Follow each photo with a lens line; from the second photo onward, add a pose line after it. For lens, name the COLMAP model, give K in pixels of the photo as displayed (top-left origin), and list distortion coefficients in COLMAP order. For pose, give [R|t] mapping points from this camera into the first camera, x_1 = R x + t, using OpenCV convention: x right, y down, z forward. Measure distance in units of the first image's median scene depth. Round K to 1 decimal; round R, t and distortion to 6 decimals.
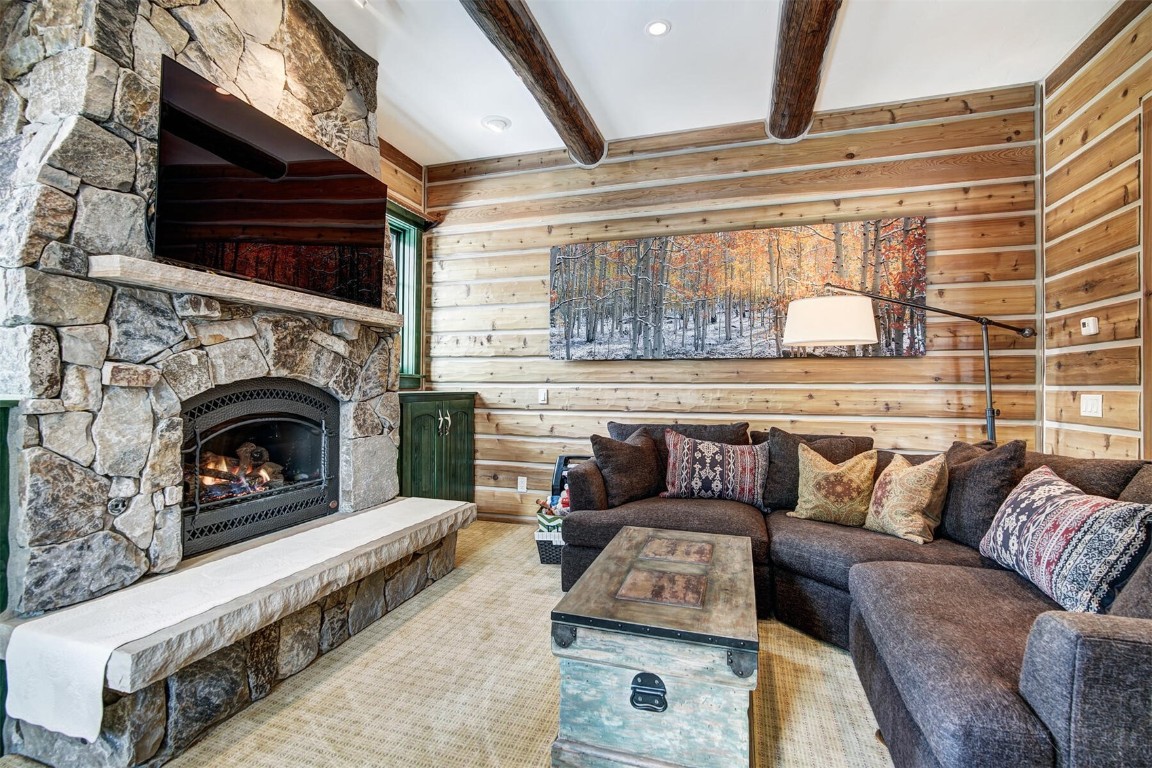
lens RADIAL K [[518.9, 0, 576.0], [0, 518.9, 384.0], [0, 0, 1]] dist [-0.004364, 0.000117]
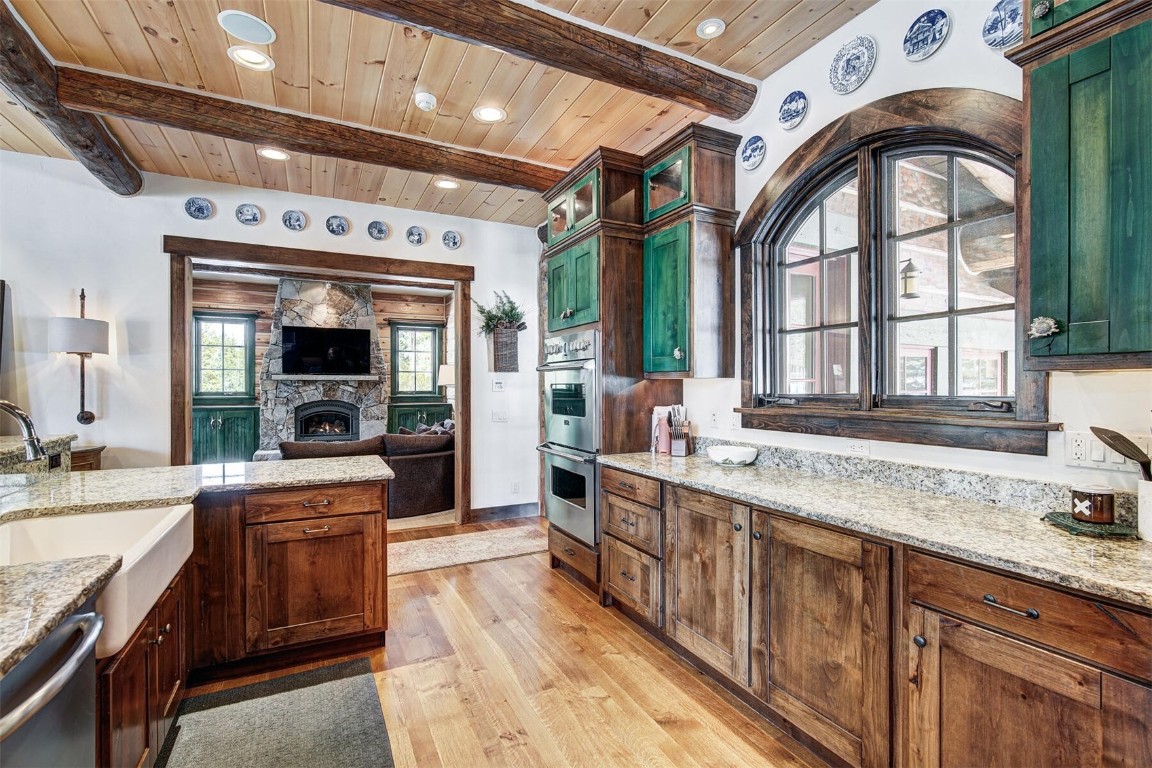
lens RADIAL K [[528.5, 0, 578.3], [0, 528.5, 388.2], [0, 0, 1]] dist [-0.009362, 0.005865]
pose [[0.700939, -0.006133, -0.713195, 2.594016], [0.008821, 0.999961, 0.000071, -0.066354], [0.713167, -0.006341, 0.700966, -0.197602]]
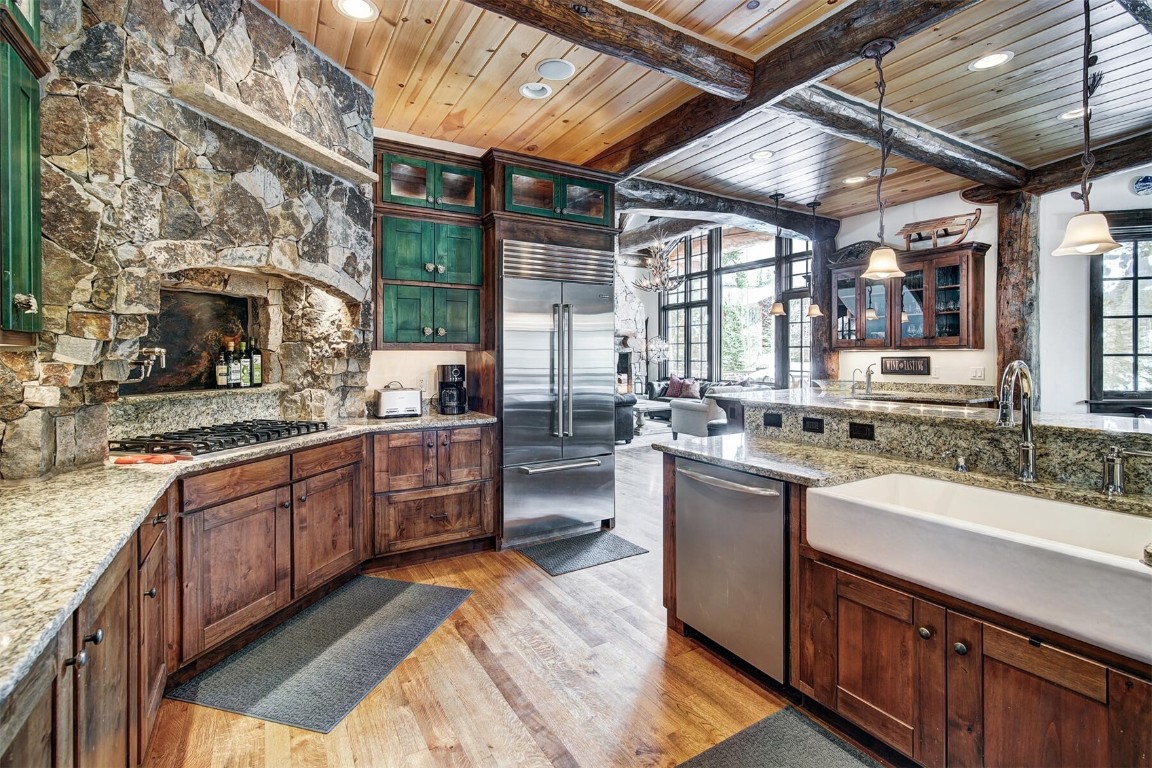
lens RADIAL K [[525.7, 0, 576.5], [0, 525.7, 355.3], [0, 0, 1]] dist [-0.003335, 0.000760]
pose [[-0.747234, -0.001588, 0.664559, 1.731590], [-0.002340, 0.999997, -0.000241, -0.069216], [-0.664556, -0.001735, -0.747236, 0.536058]]
